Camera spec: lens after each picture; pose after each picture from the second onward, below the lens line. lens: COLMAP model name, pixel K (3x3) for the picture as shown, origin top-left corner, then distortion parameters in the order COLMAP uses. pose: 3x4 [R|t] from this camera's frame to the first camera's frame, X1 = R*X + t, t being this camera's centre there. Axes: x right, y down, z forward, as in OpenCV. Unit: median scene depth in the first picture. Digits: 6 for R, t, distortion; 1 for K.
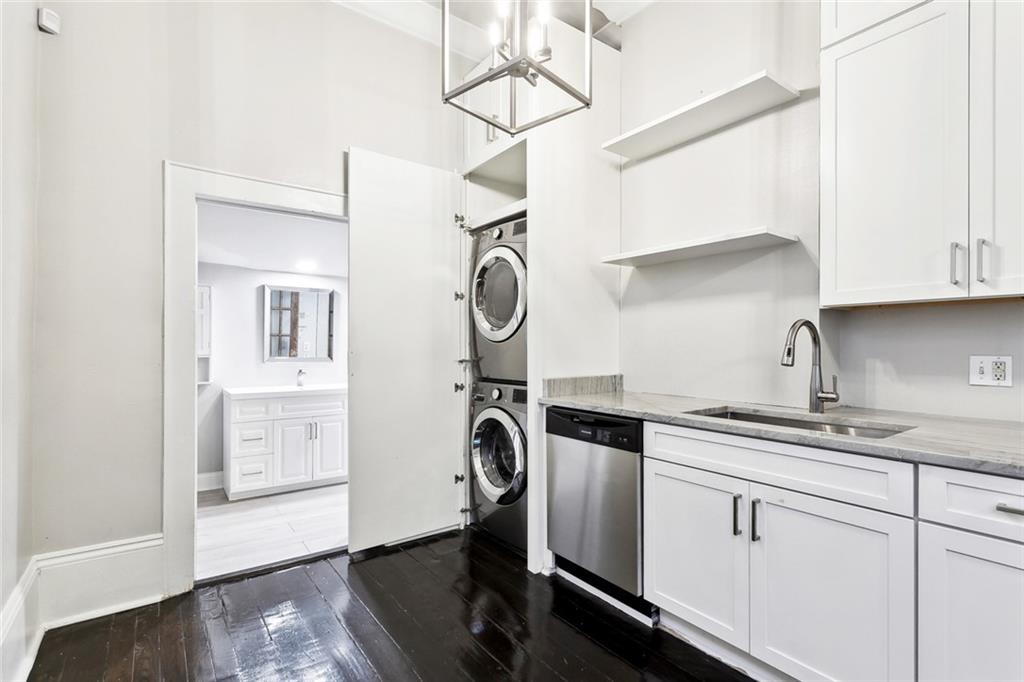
lens RADIAL K [[468.1, 0, 512.0], [0, 468.1, 341.0], [0, 0, 1]] dist [-0.020717, -0.000380]
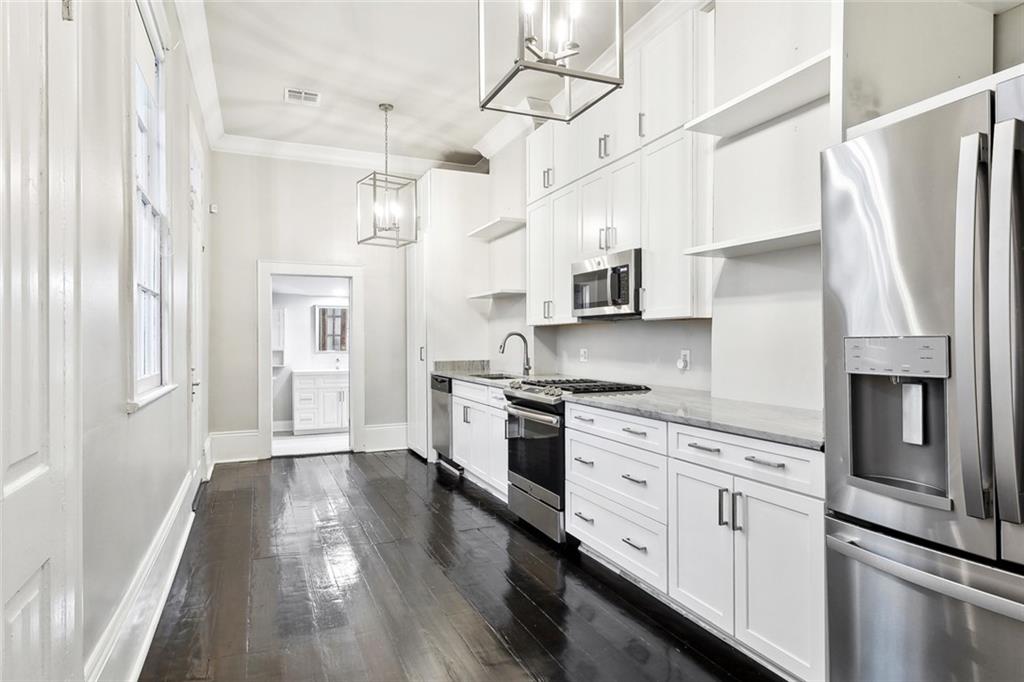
lens RADIAL K [[618.8, 0, 512.0], [0, 618.8, 341.0], [0, 0, 1]] dist [0.002477, -0.000186]
pose [[0.968135, 0.012571, -0.250112, 0.687691], [-0.012303, 0.999921, 0.002637, -0.008851], [0.250126, 0.000524, 0.968213, -0.941412]]
